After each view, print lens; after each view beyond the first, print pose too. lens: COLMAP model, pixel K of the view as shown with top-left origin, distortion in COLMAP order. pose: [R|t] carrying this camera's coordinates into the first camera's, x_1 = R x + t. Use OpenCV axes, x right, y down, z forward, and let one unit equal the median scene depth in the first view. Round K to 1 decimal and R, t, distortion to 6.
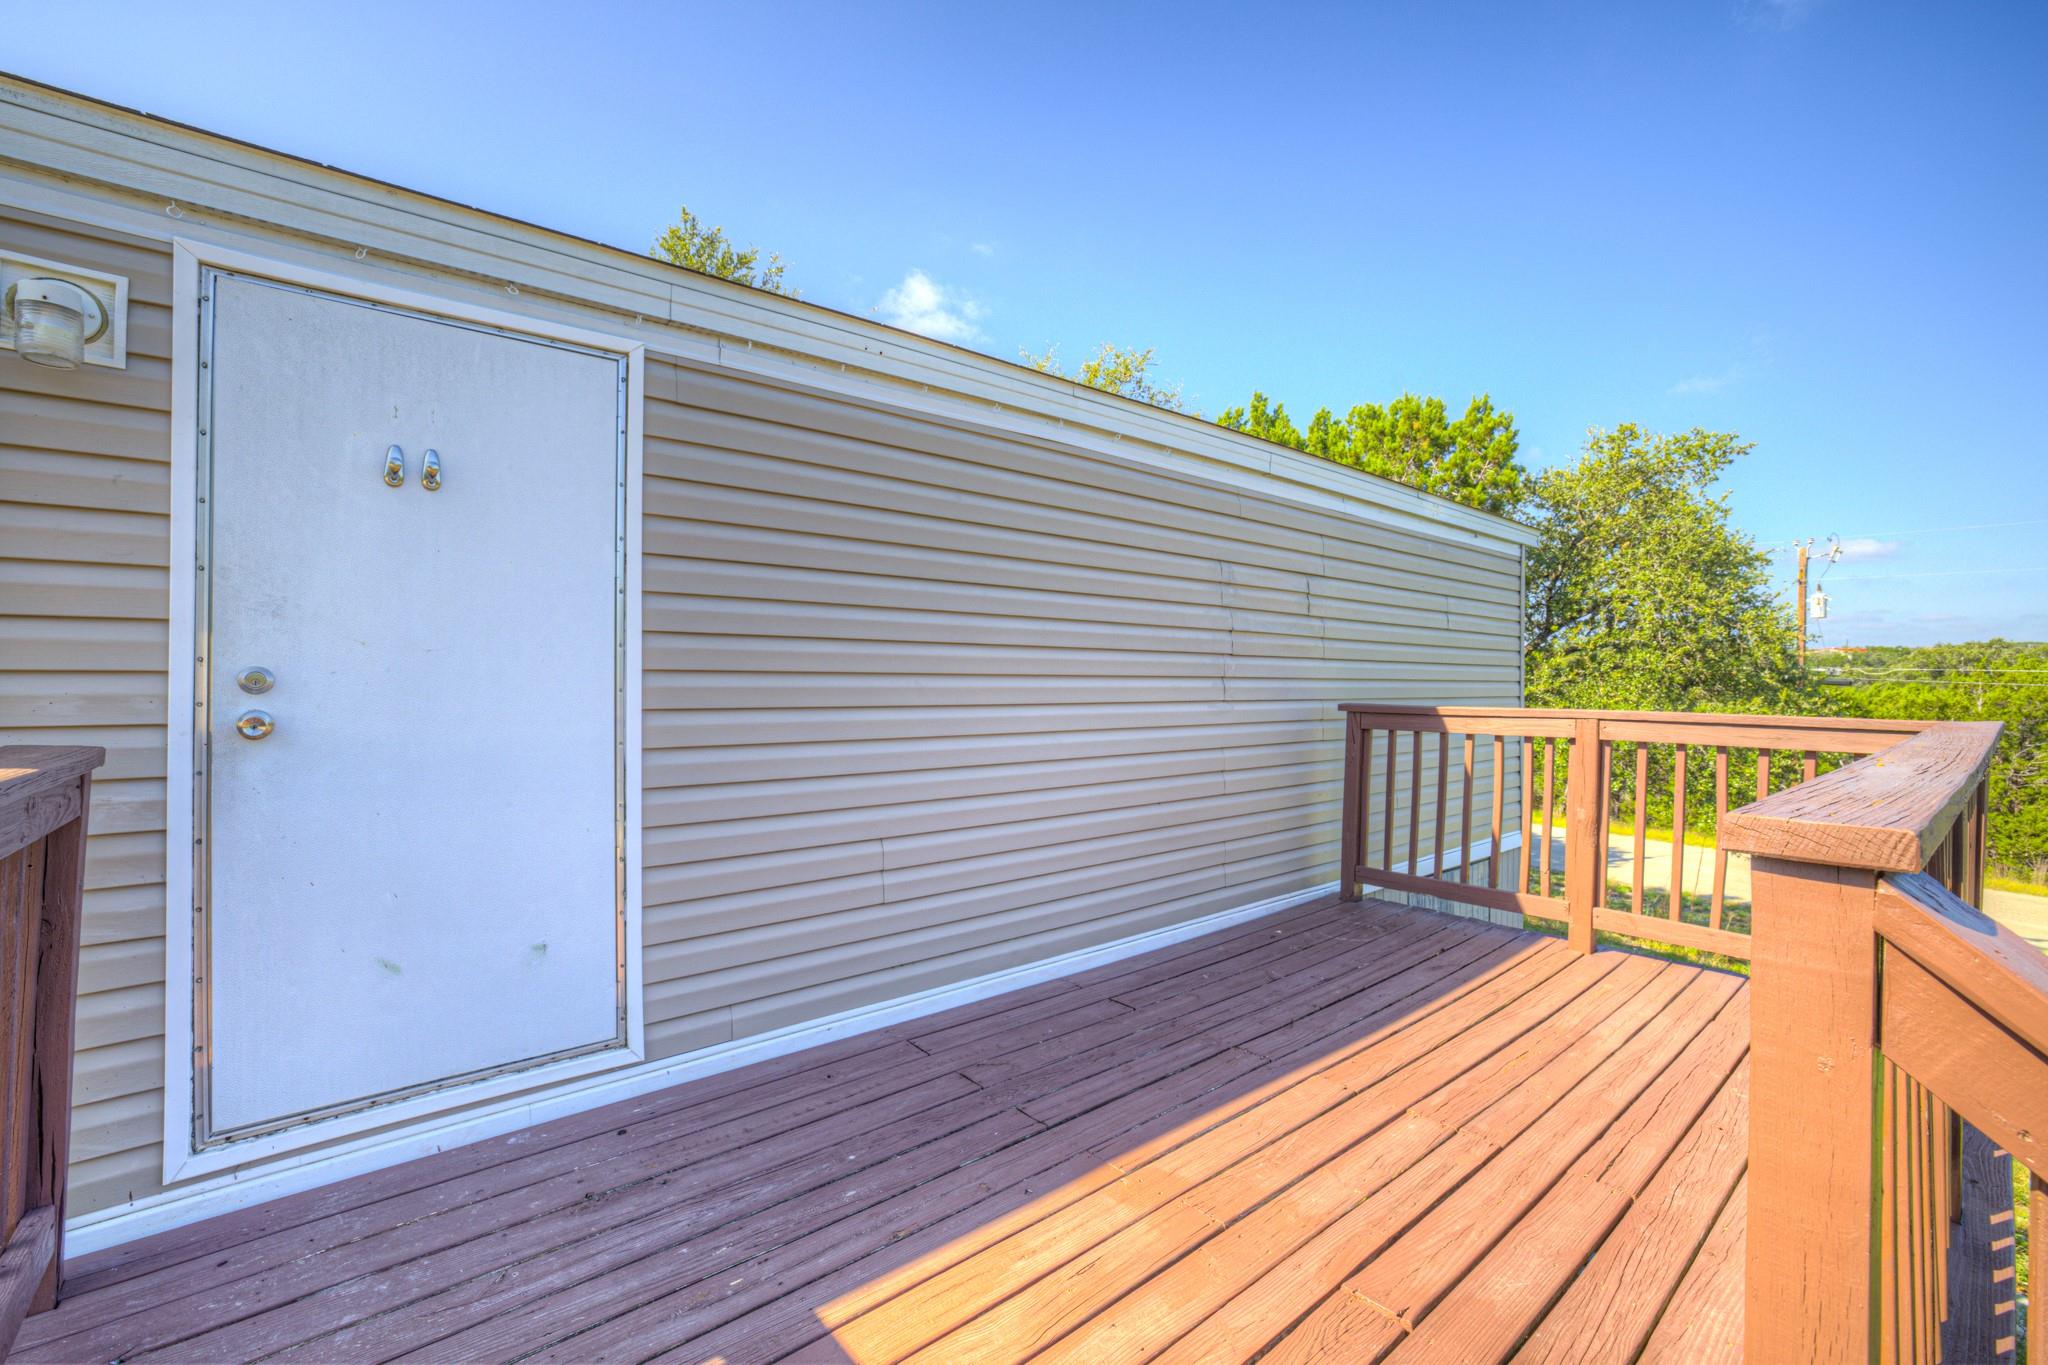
lens RADIAL K [[876.8, 0, 1014.5], [0, 876.8, 680.0], [0, 0, 1]] dist [-0.051623, 0.021208]
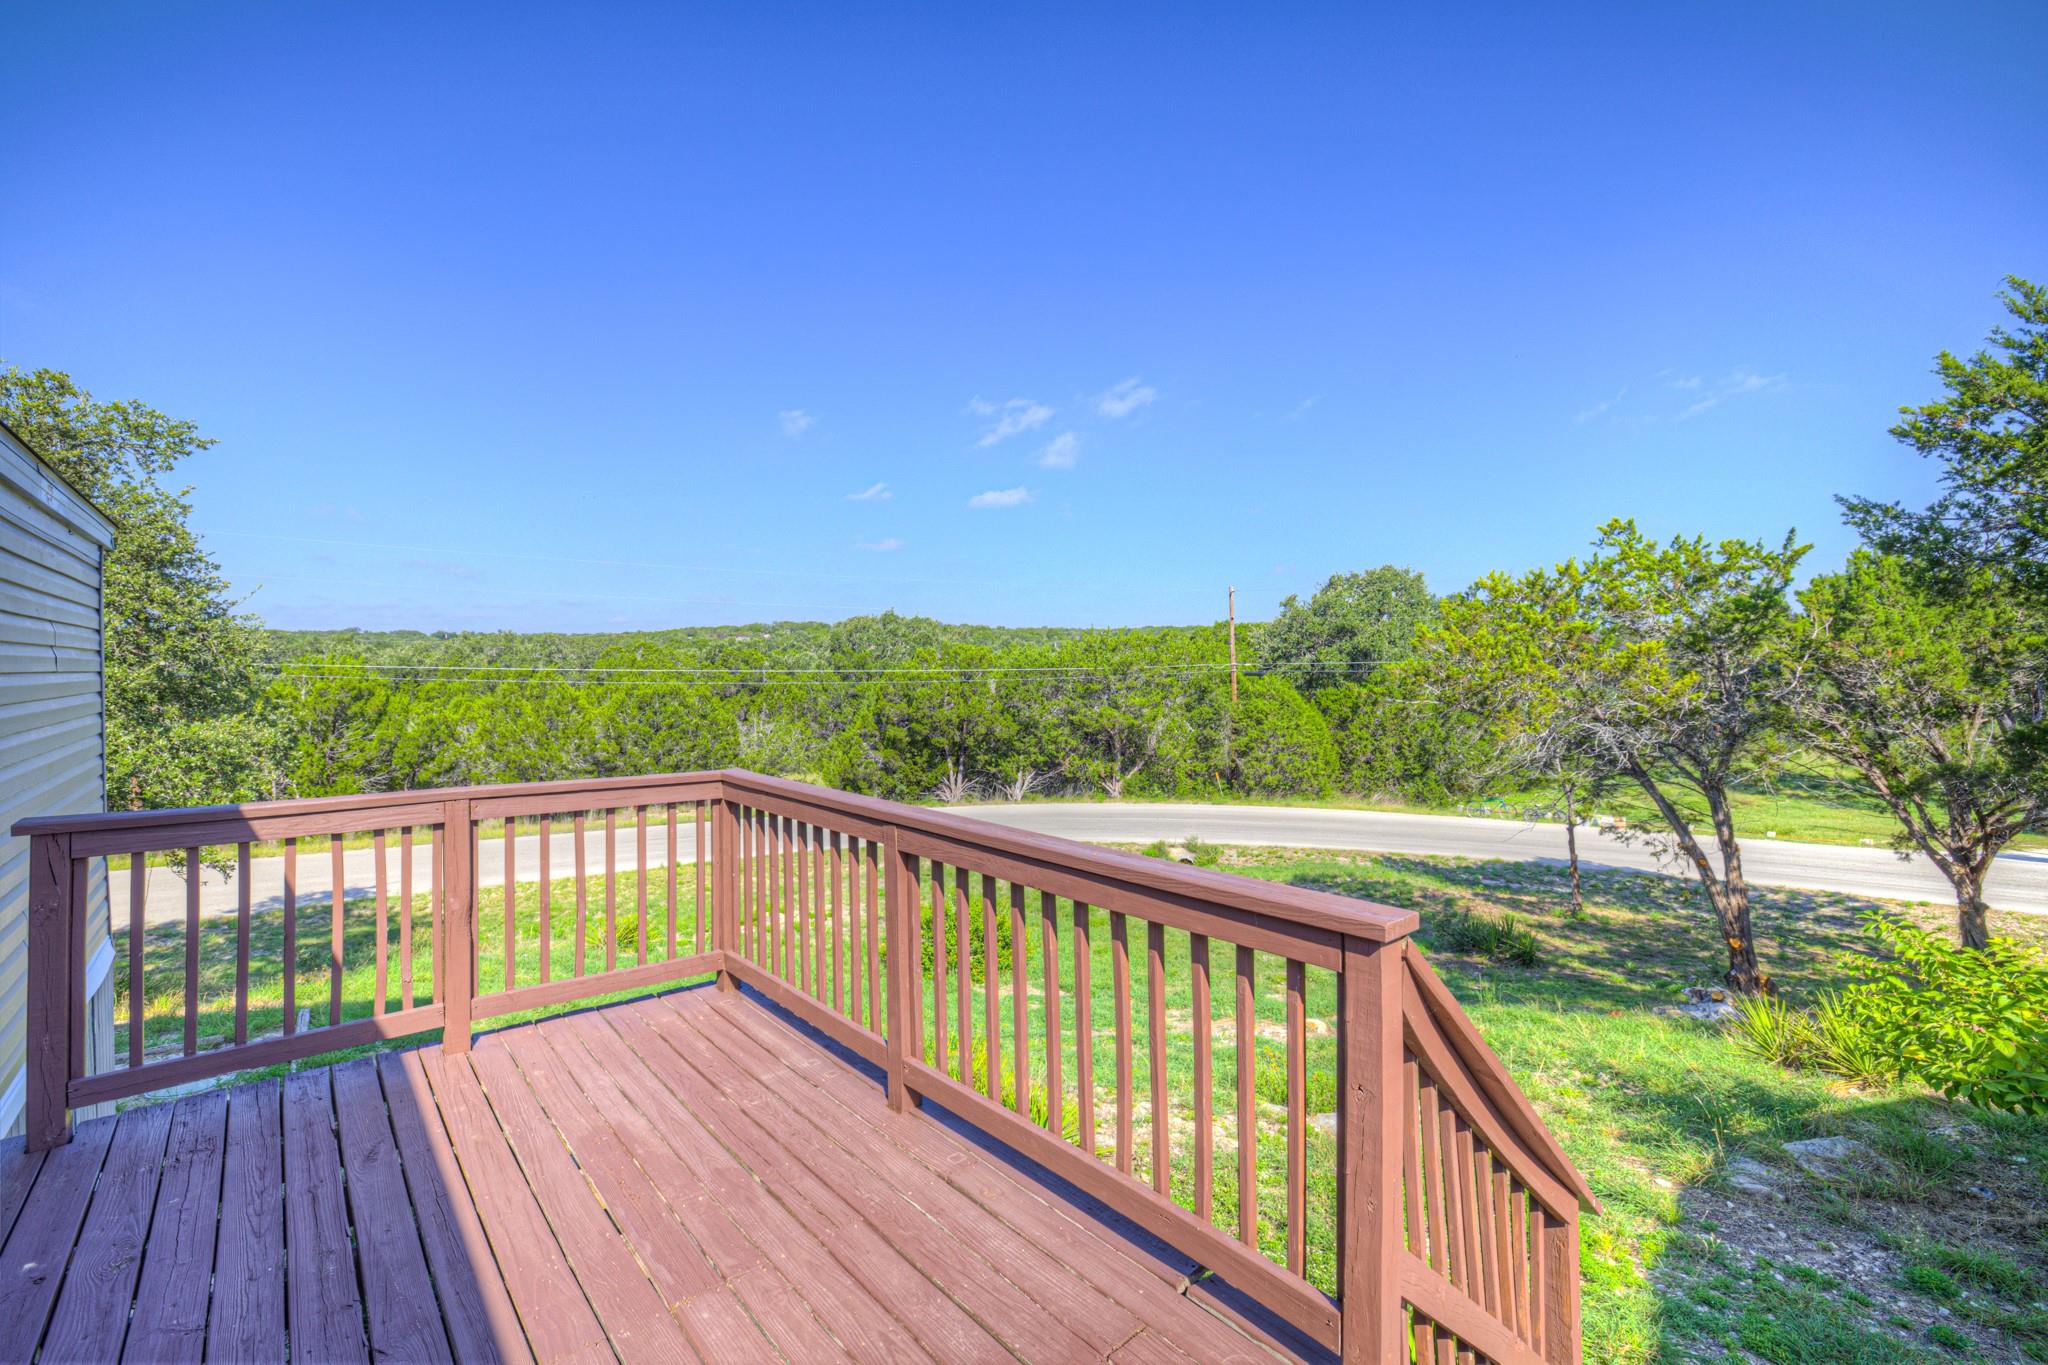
lens RADIAL K [[876.8, 0, 1014.5], [0, 876.8, 680.0], [0, 0, 1]] dist [-0.051623, 0.021208]
pose [[-0.017174, -0.022574, 0.999598, -0.207331], [0.002266, 0.999742, 0.022617, -0.082276], [-0.999850, 0.002653, -0.017118, 0.338488]]
